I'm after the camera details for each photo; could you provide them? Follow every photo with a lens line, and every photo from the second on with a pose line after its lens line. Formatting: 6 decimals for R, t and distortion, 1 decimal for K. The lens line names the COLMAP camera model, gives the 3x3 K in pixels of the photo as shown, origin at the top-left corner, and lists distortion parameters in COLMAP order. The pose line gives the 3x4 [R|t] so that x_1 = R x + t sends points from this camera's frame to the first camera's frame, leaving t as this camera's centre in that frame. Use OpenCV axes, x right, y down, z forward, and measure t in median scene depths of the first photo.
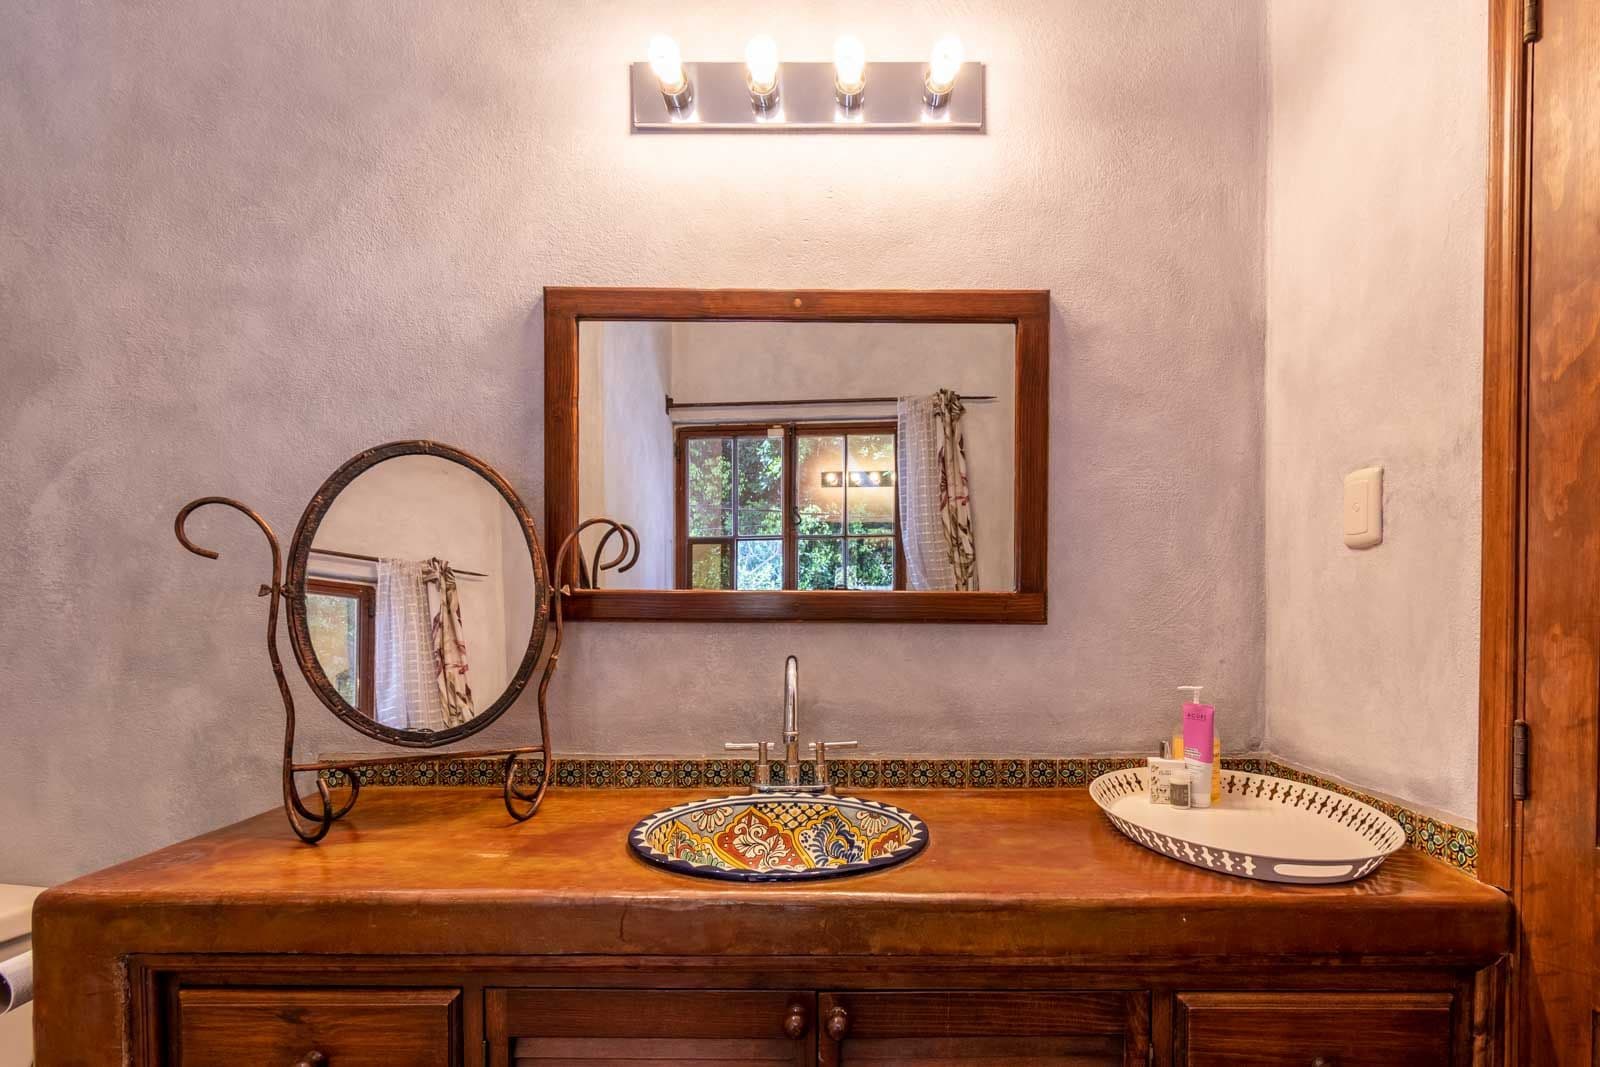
lens RADIAL K [[780.5, 0, 800.1], [0, 780.5, 616.8], [0, 0, 1]] dist [0.000928, 0.000175]
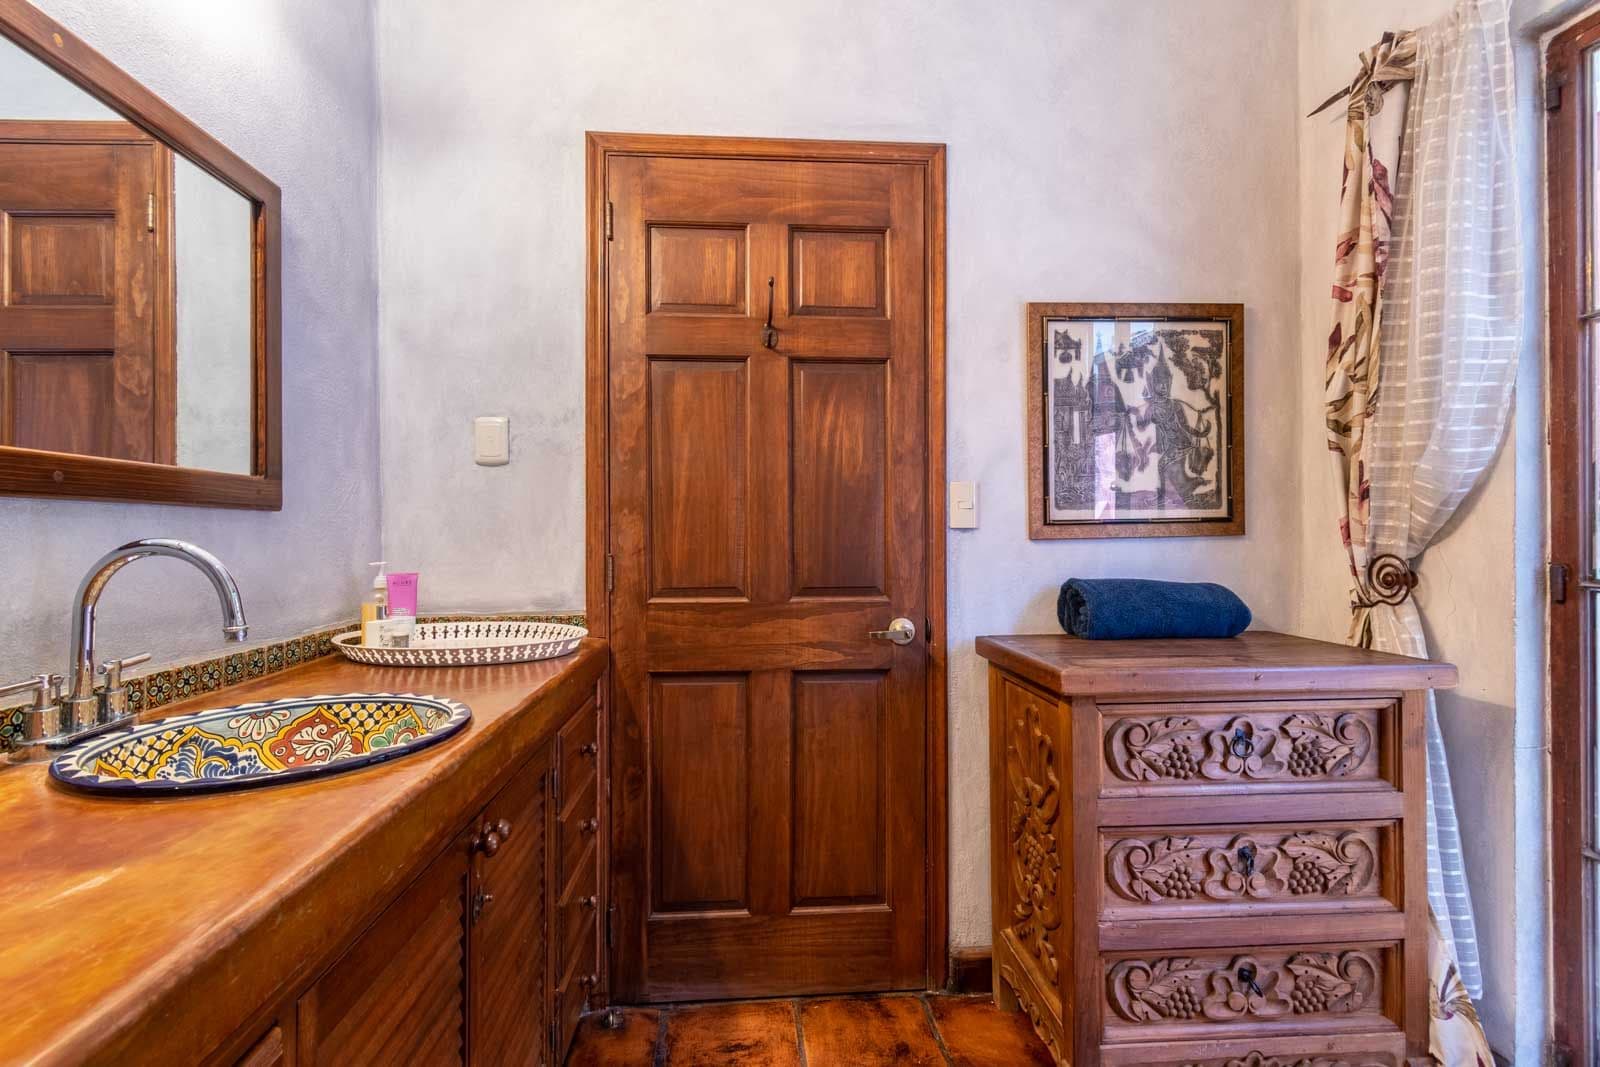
lens RADIAL K [[732.1, 0, 794.2], [0, 732.1, 529.8], [0, 0, 1]] dist [-0.000590, -0.000507]
pose [[-0.060117, 0.001280, 0.998191, -0.743967], [0.018110, 0.999836, -0.000191, 0.051080], [-0.998027, 0.018066, -0.060130, 0.418547]]
